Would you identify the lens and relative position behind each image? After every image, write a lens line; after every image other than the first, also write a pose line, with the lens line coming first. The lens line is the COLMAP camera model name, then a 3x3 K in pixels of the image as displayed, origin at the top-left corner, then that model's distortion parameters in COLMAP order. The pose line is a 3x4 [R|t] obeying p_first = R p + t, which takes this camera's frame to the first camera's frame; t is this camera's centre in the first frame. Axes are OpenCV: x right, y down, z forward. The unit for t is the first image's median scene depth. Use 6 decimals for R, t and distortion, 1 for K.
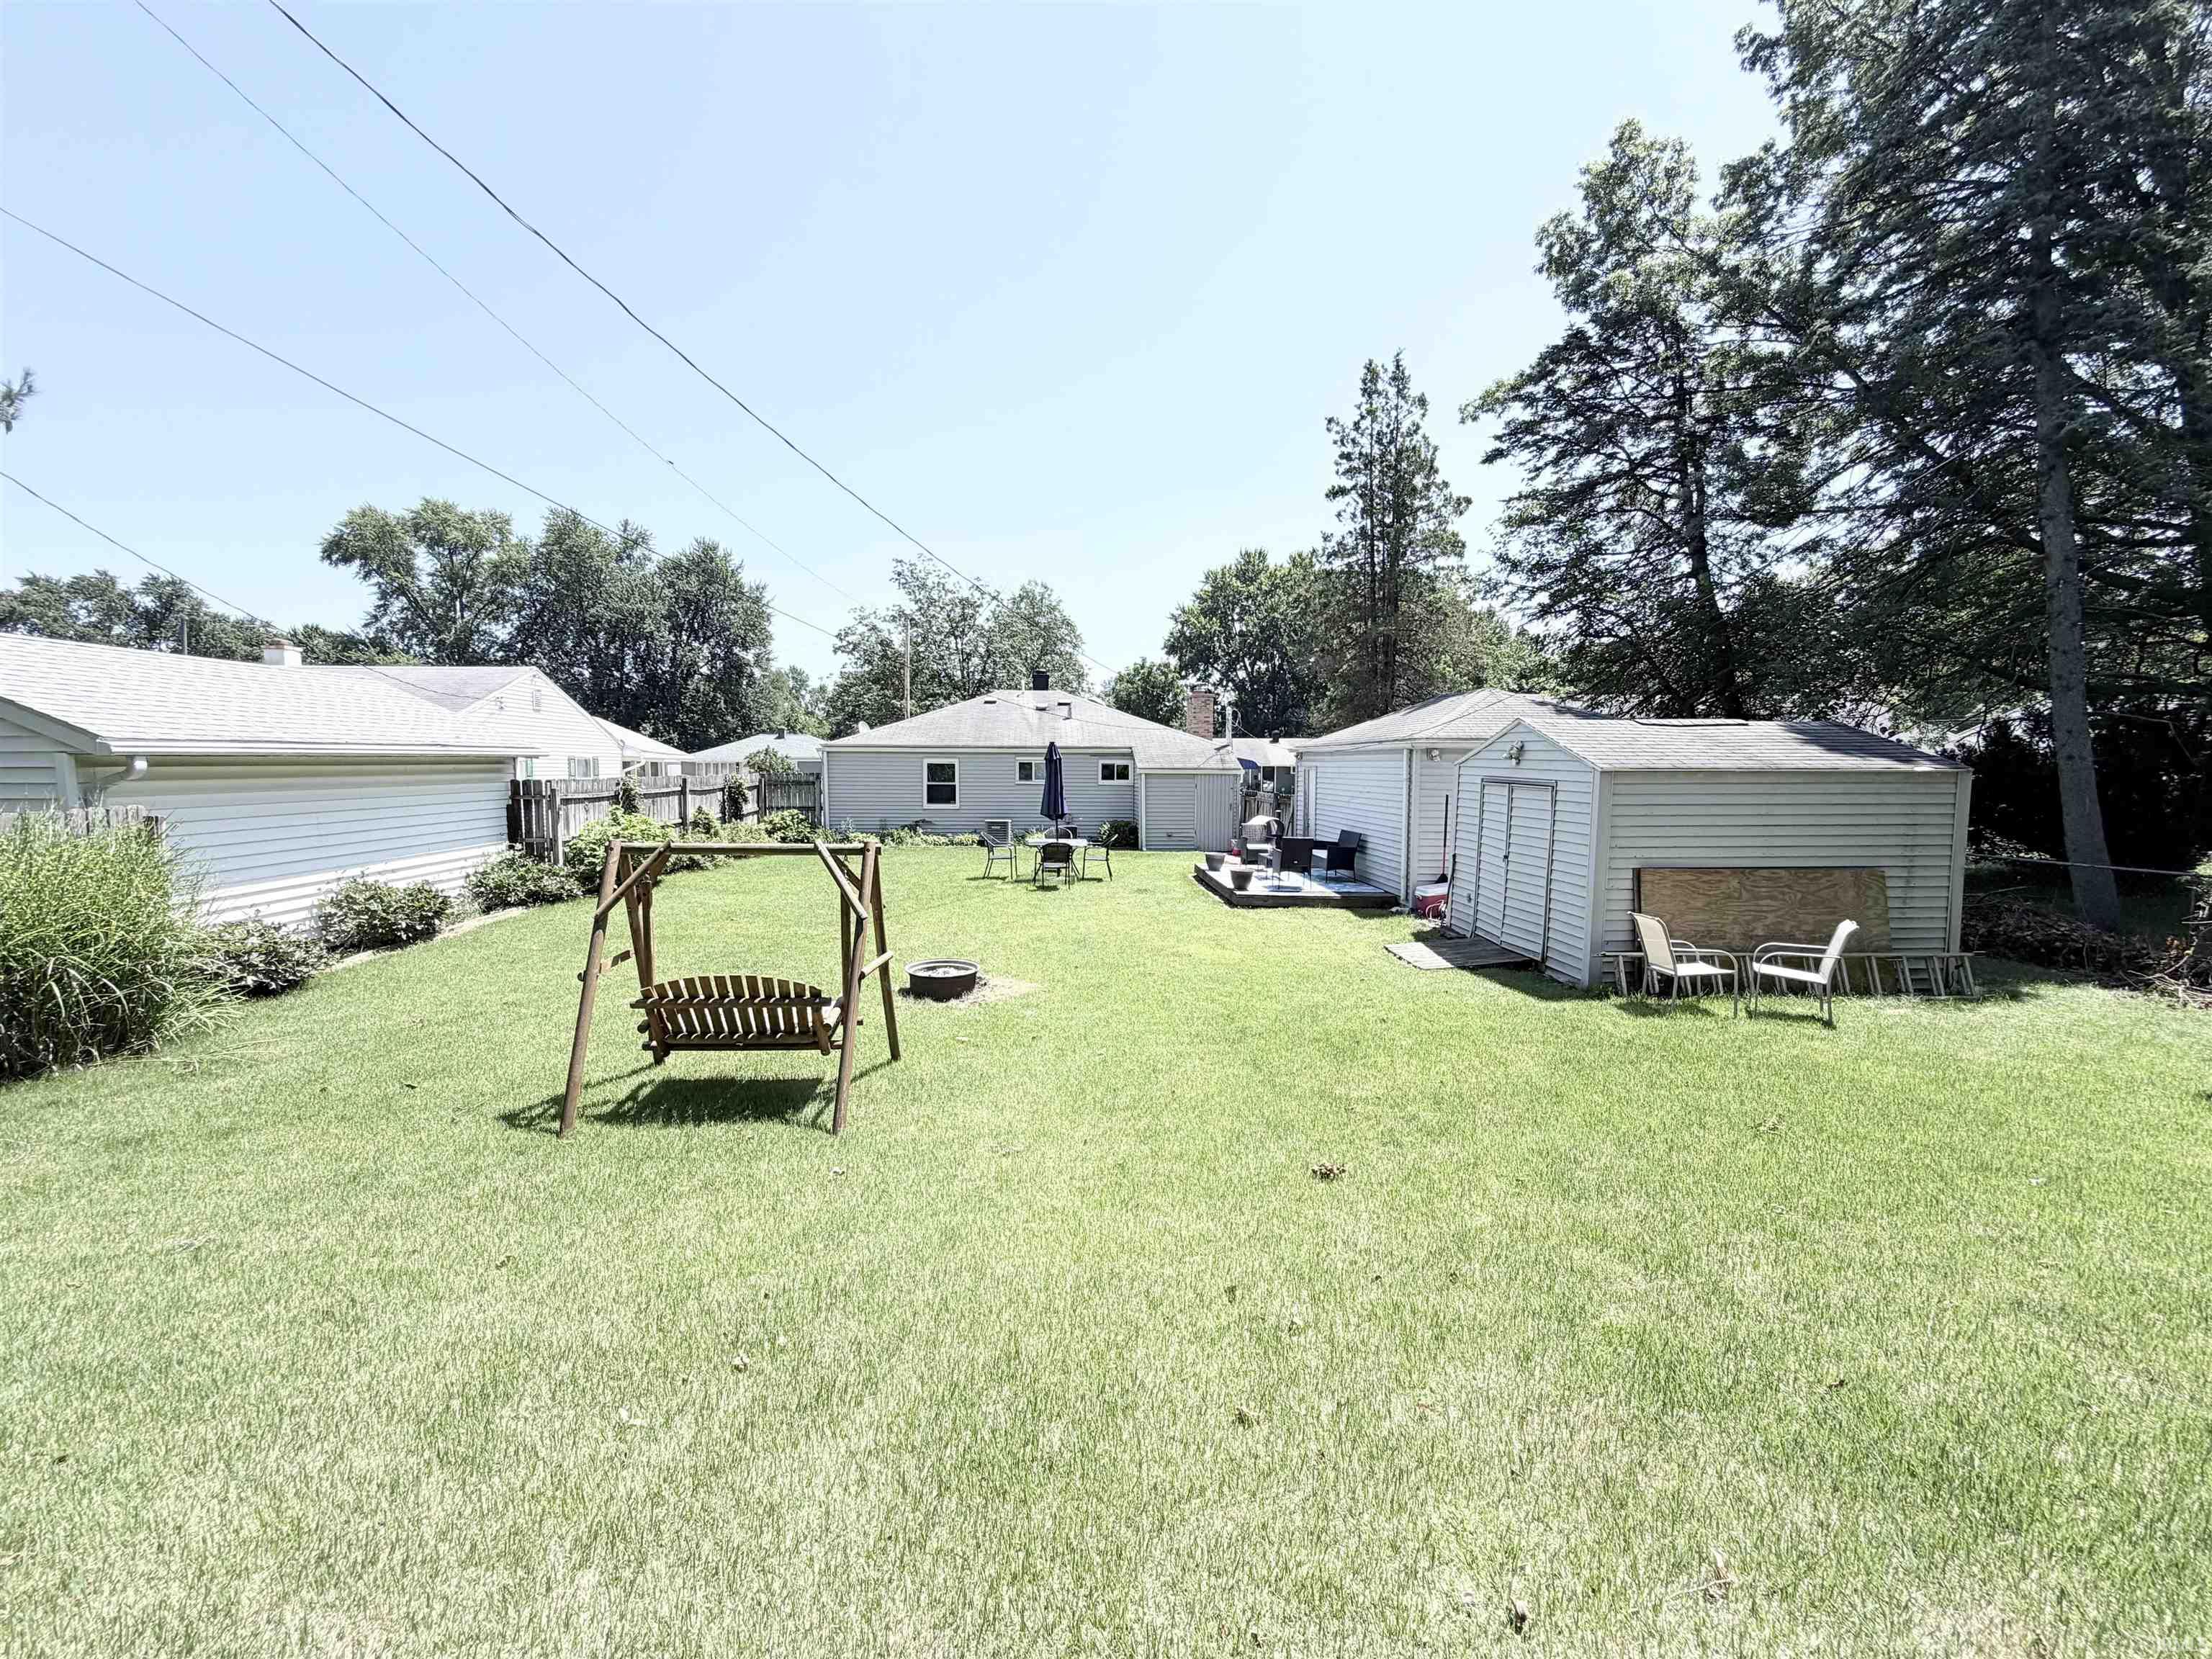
lens RADIAL K [[882.3, 0, 1098.4], [0, 882.3, 828.7], [0, 0, 1]] dist [0.000793, -0.000055]
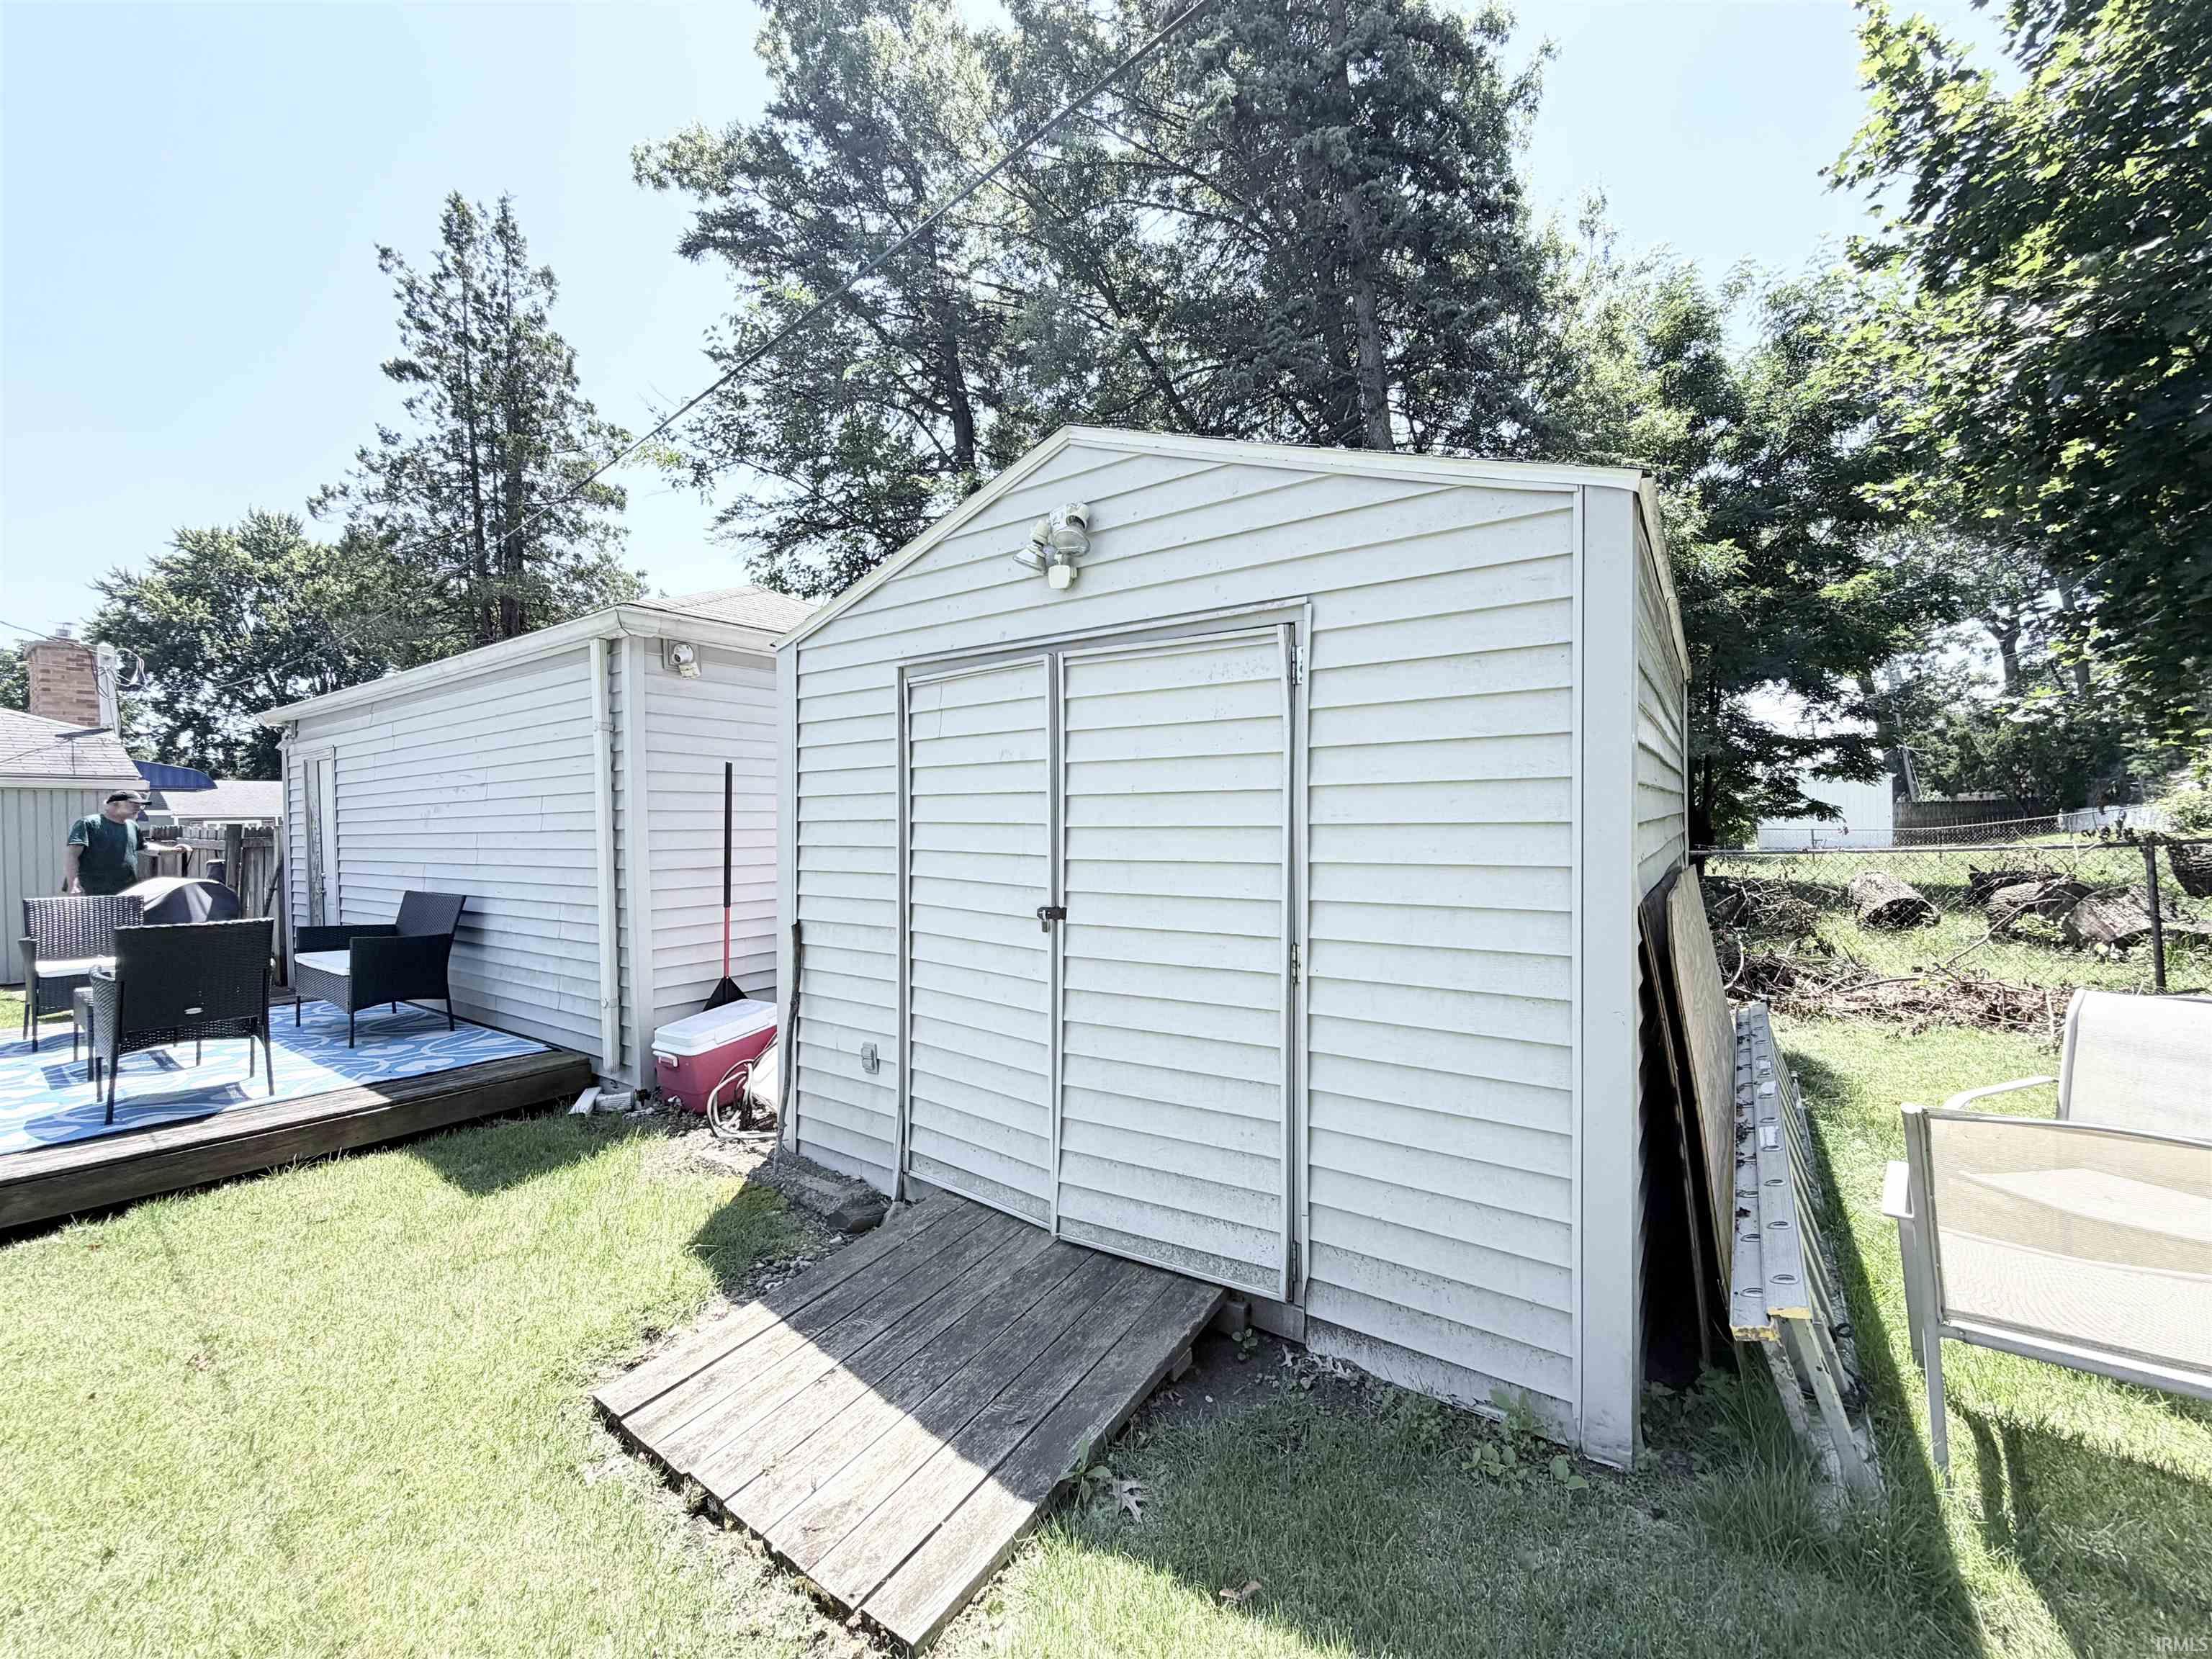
lens RADIAL K [[900.2, 0, 1097.0], [0, 900.2, 829.0], [0, 0, 1]] dist [-0.001247, -0.000371]
pose [[0.627438, -0.019395, 0.778425, 0.076368], [0.076315, 0.996409, -0.036687, 0.005447], [-0.774918, 0.082424, 0.626665, 0.248410]]
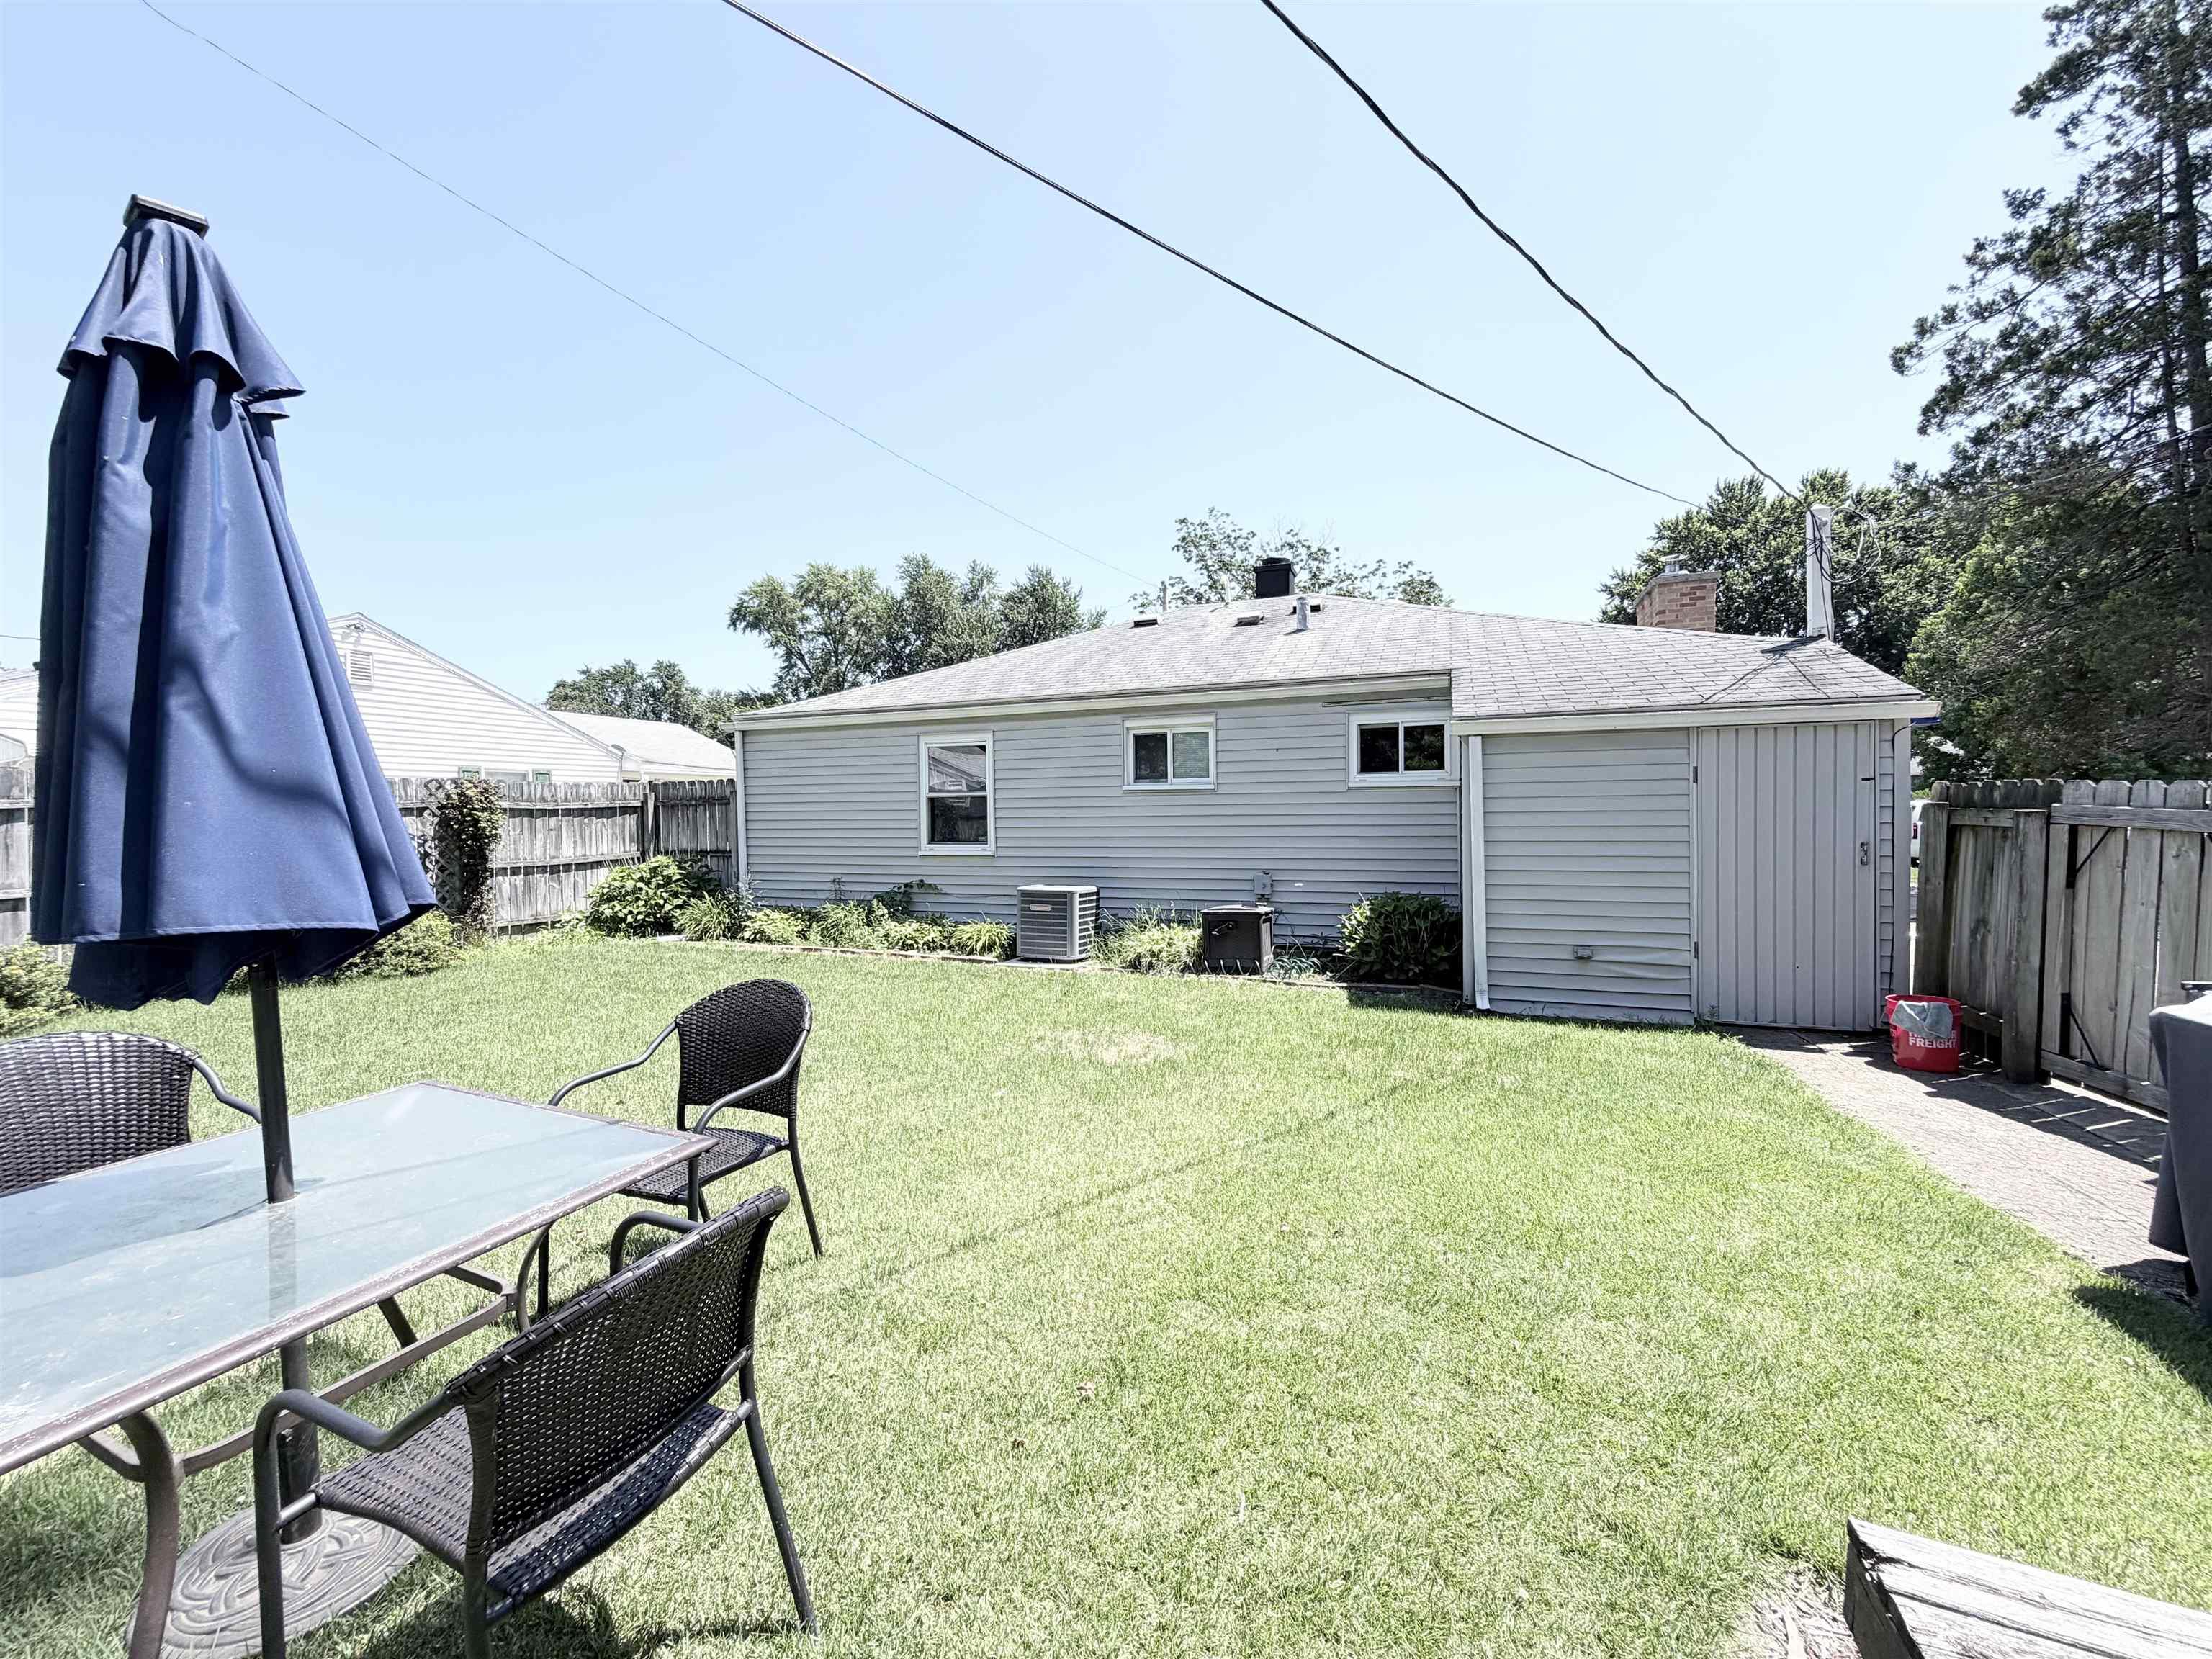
lens RADIAL K [[882.3, 0, 1098.4], [0, 882.3, 828.7], [0, 0, 1]] dist [0.000793, -0.000055]
pose [[0.903622, -0.008739, -0.428242, 0.041747], [-0.011638, 0.998922, -0.044943, -0.012294], [0.428173, 0.045596, 0.902546, 0.464859]]
